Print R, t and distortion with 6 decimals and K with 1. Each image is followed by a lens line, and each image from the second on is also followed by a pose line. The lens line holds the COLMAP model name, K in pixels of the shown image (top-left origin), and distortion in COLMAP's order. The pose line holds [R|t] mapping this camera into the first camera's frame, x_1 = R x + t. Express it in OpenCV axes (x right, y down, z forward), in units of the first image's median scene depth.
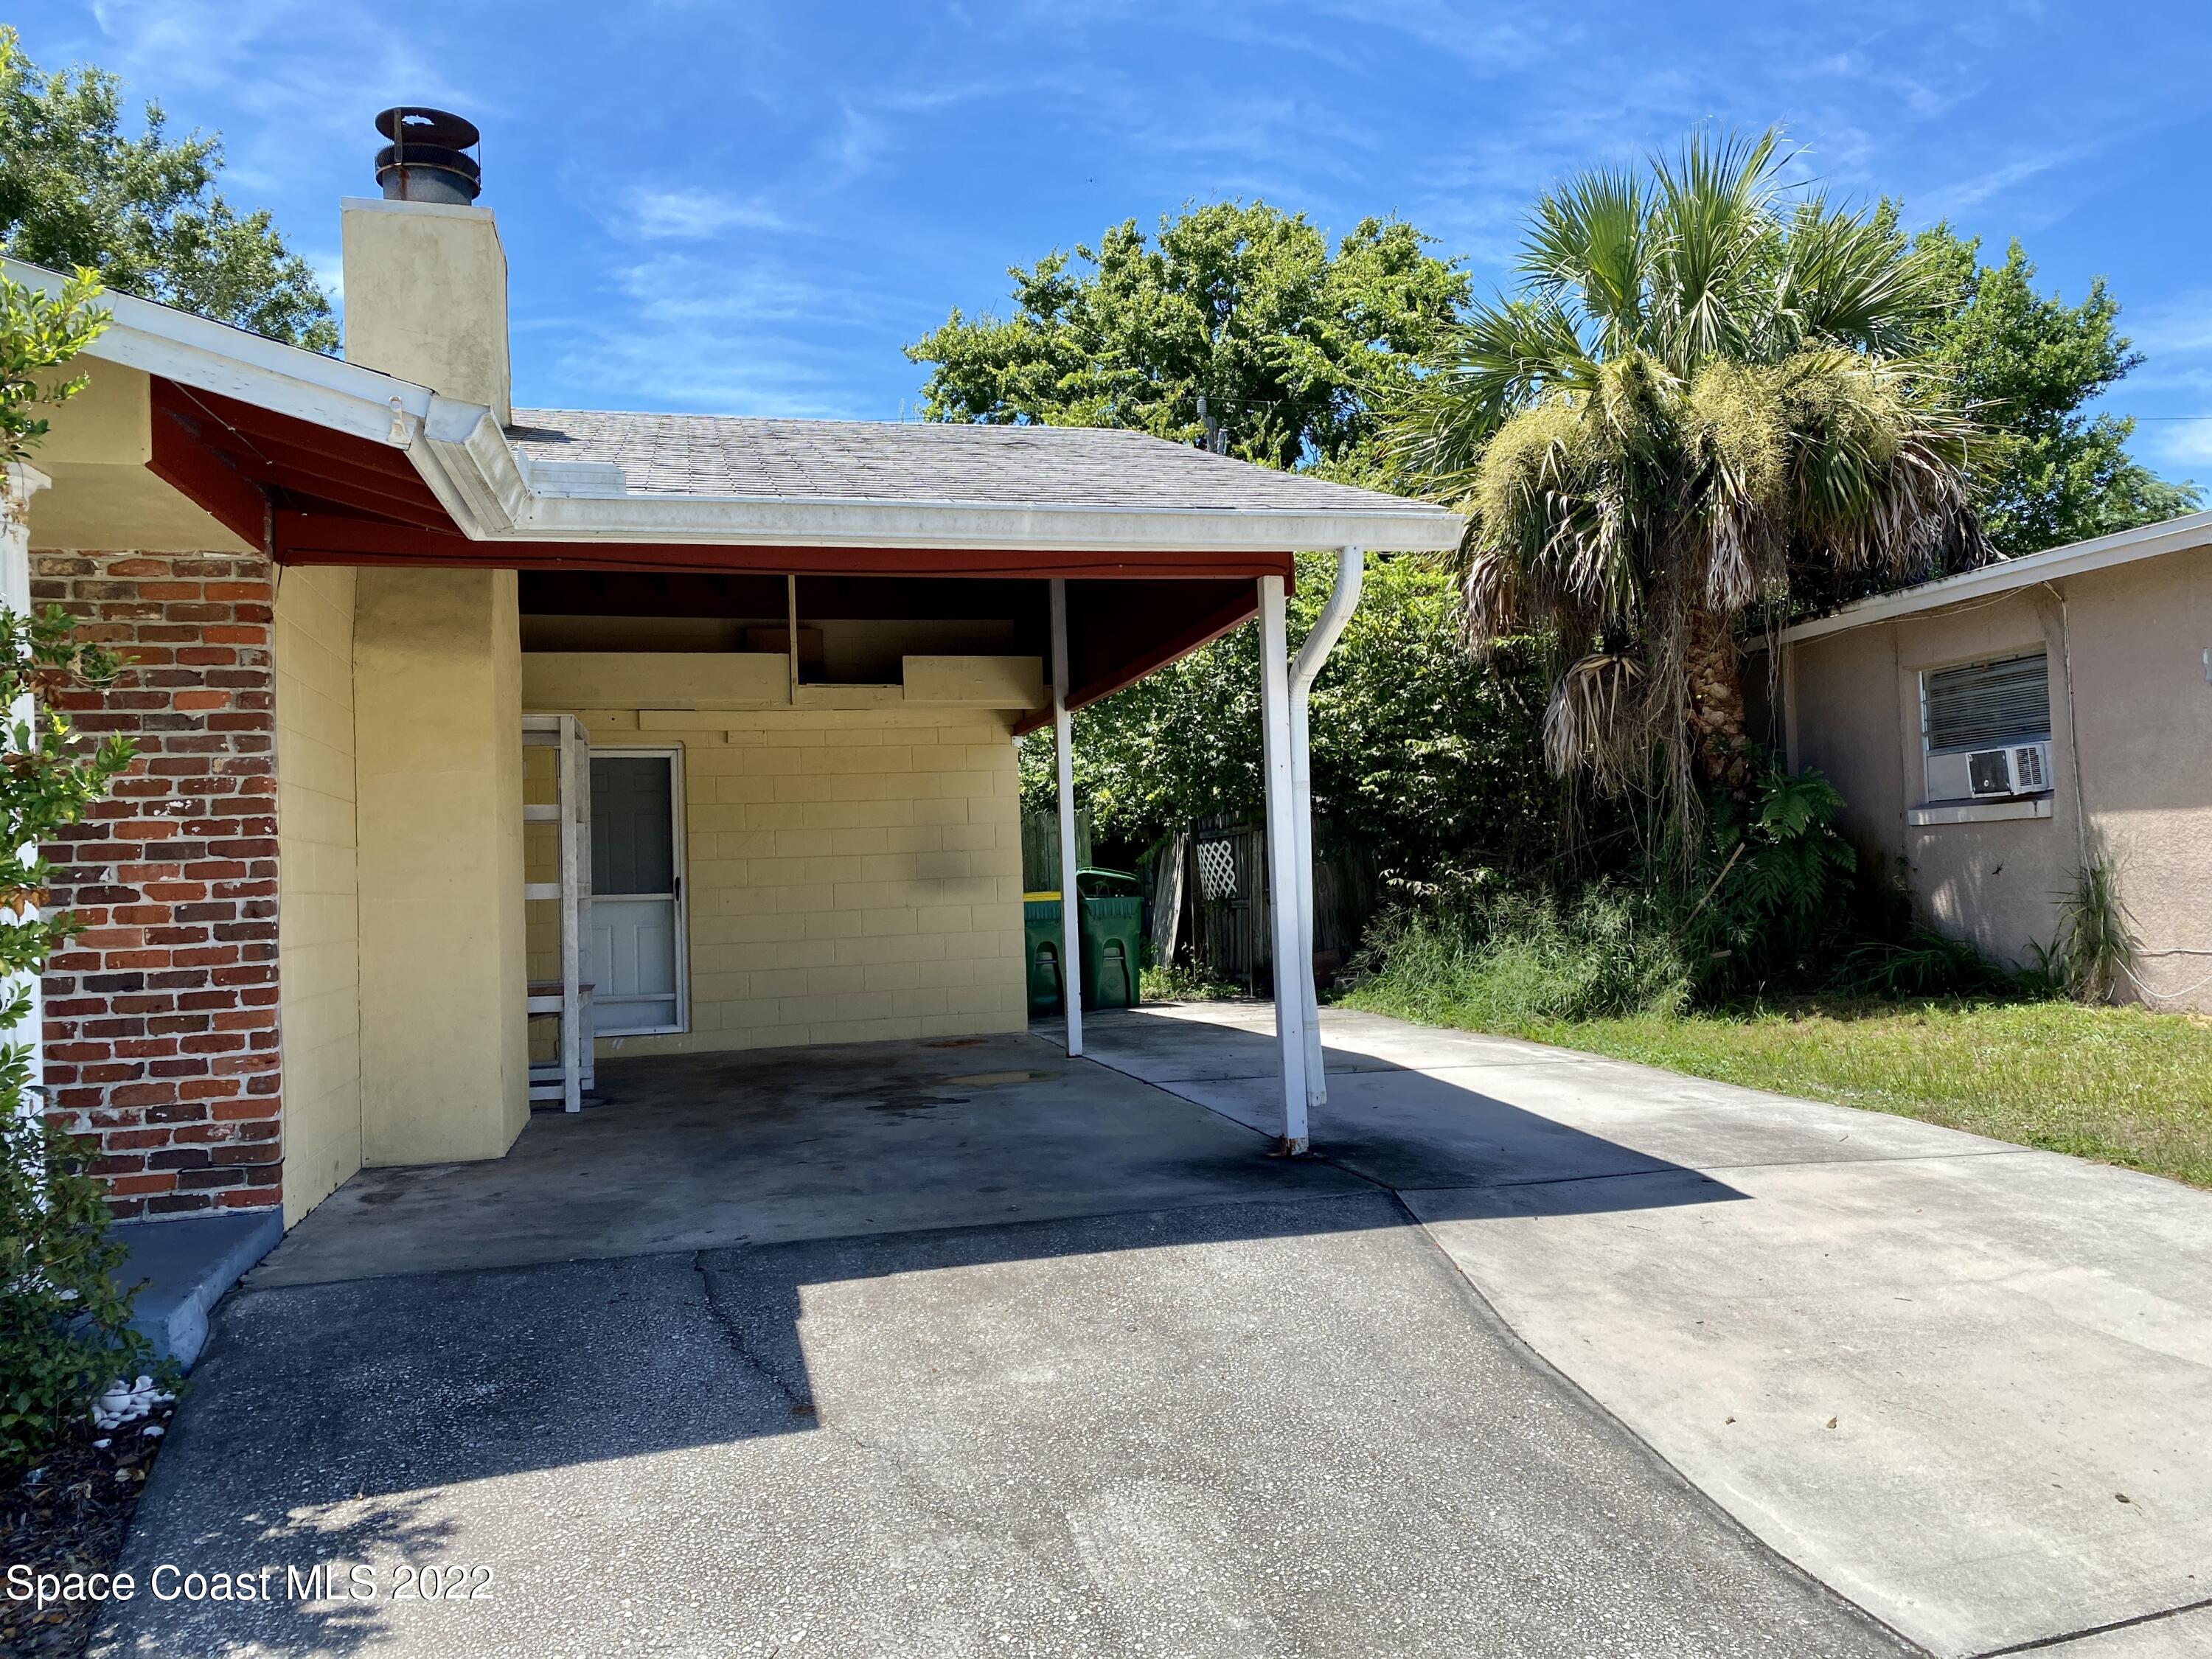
lens RADIAL K [[1657.3, 0, 1106.0], [0, 1657.3, 829.5], [0, 0, 1]] dist [0.081138, -0.106651]
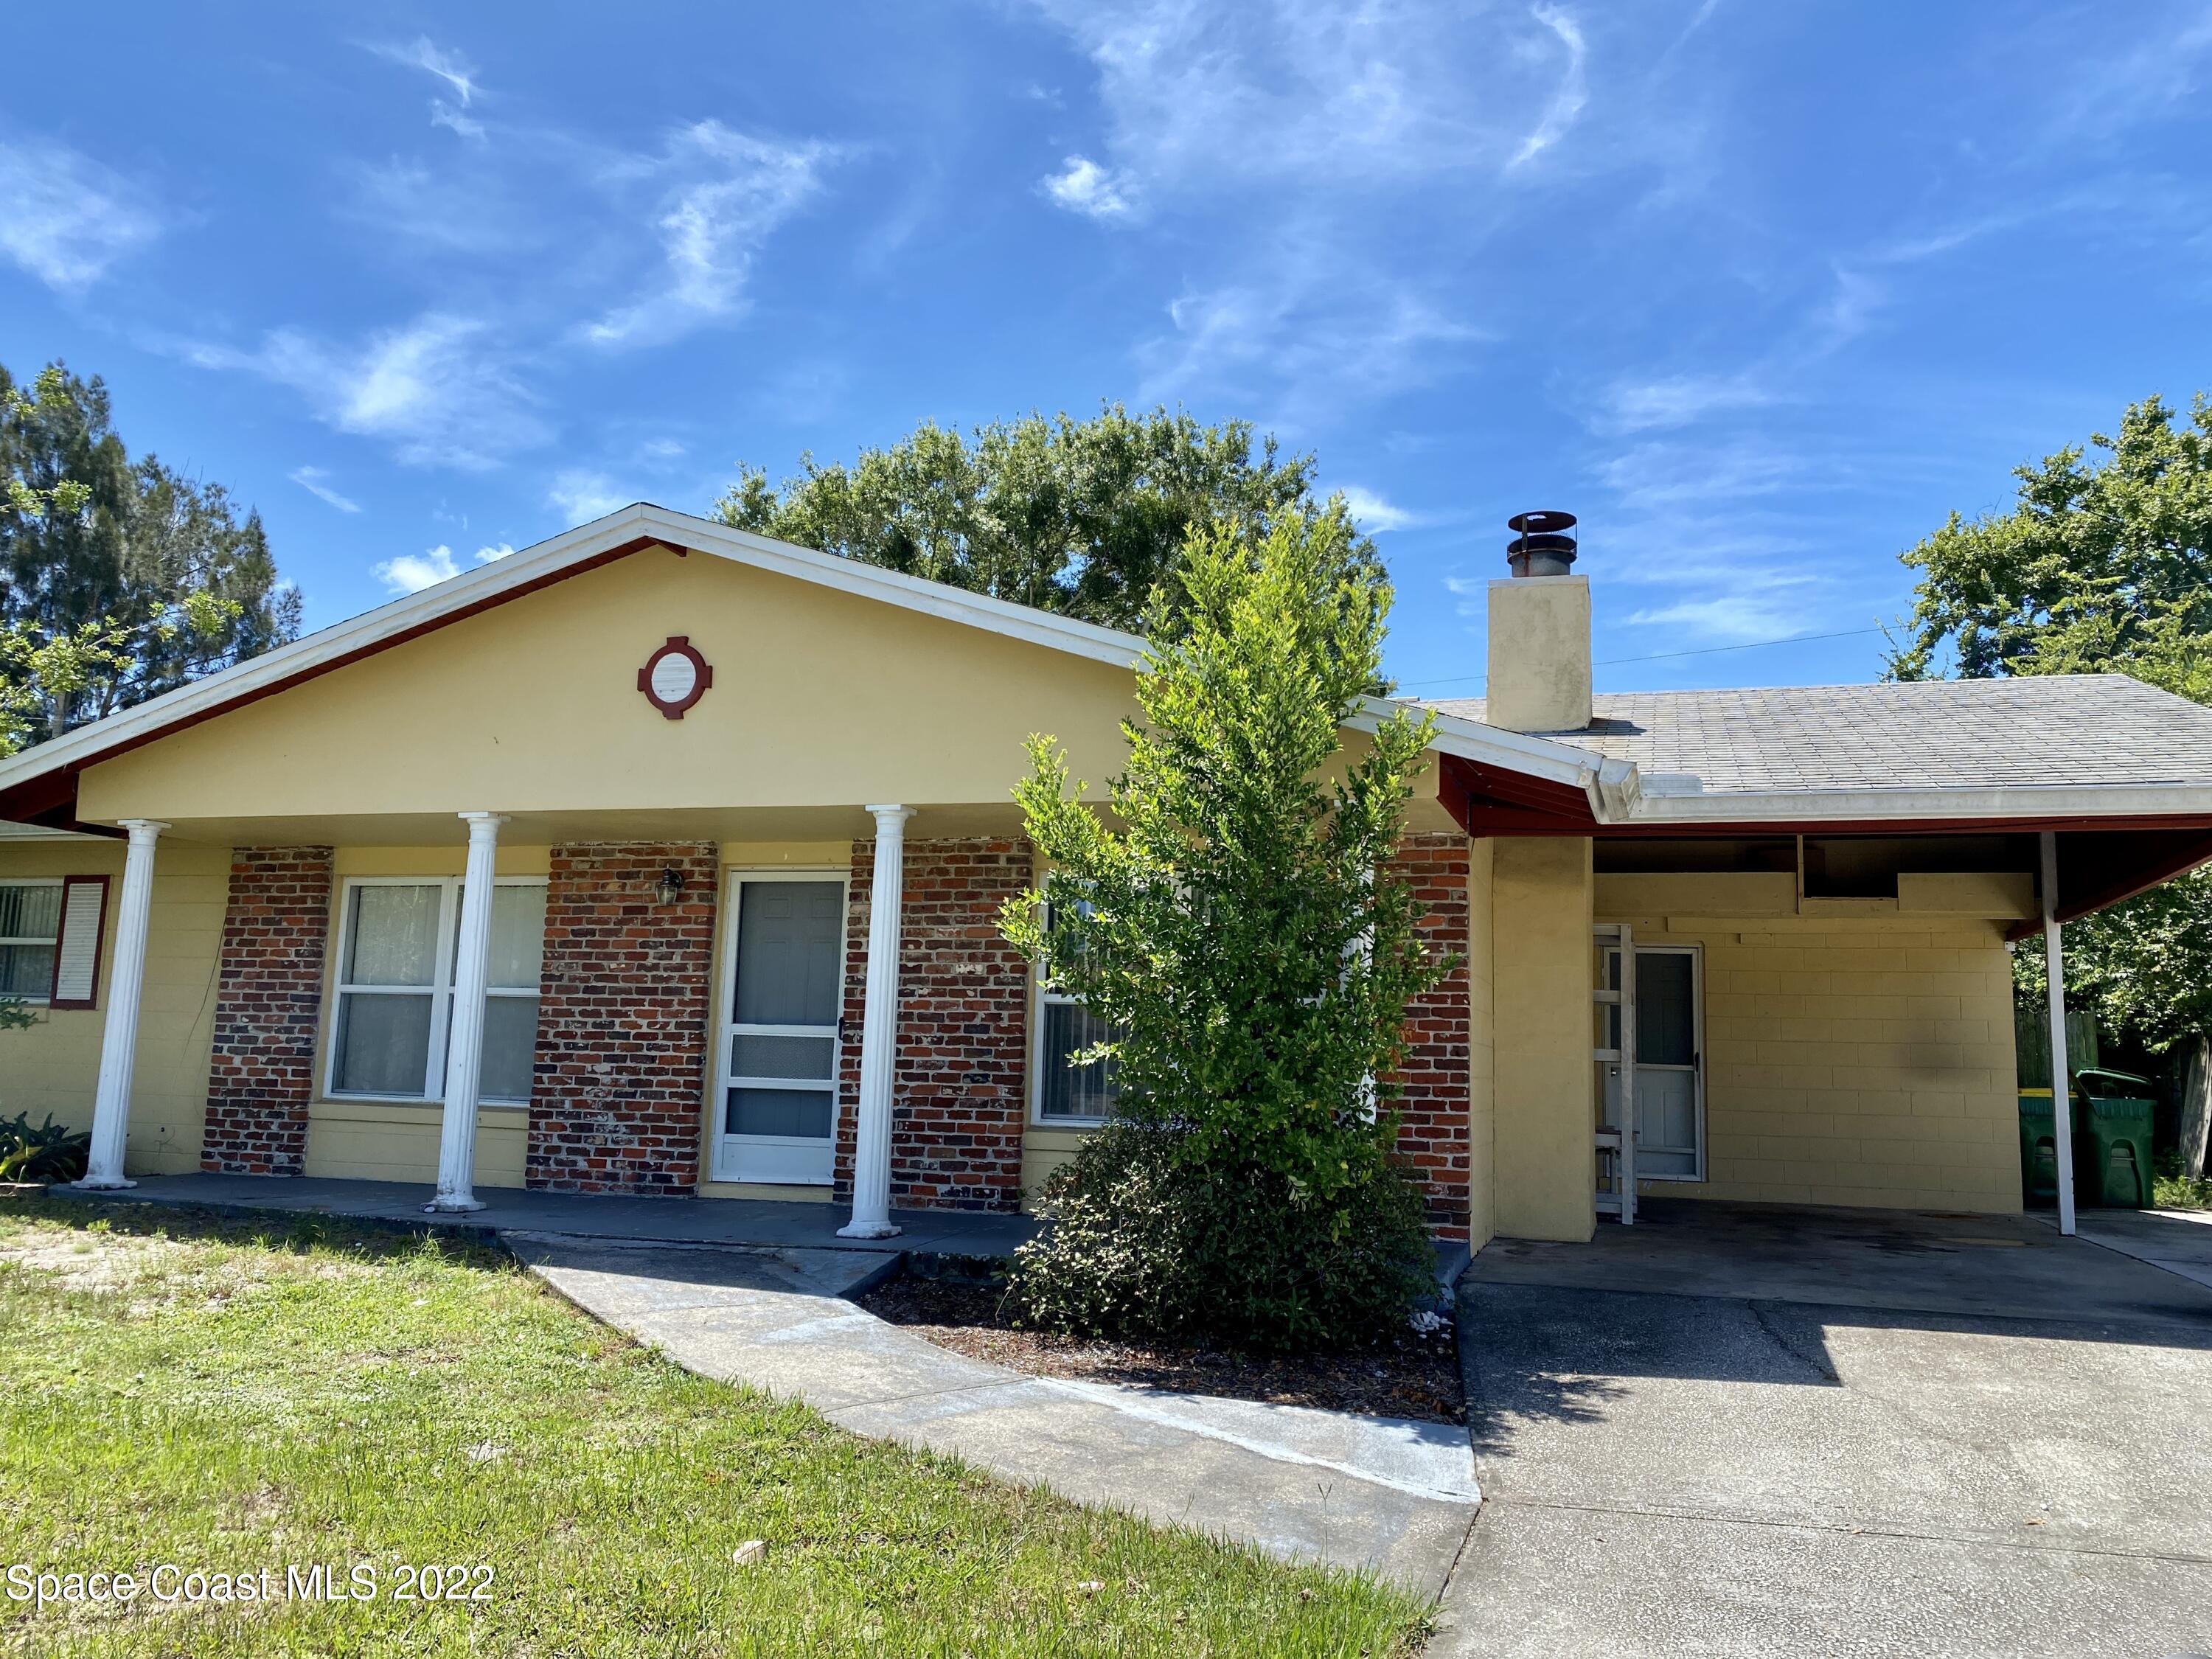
lens RADIAL K [[1748.6, 0, 1106.0], [0, 1748.6, 829.5], [0, 0, 1]] dist [0.064168, -0.102523]
pose [[0.855917, -0.011605, -0.516984, 0.043555], [-0.041971, 0.994891, -0.091820, 0.002678], [0.515408, 0.100288, 0.851056, -0.354038]]
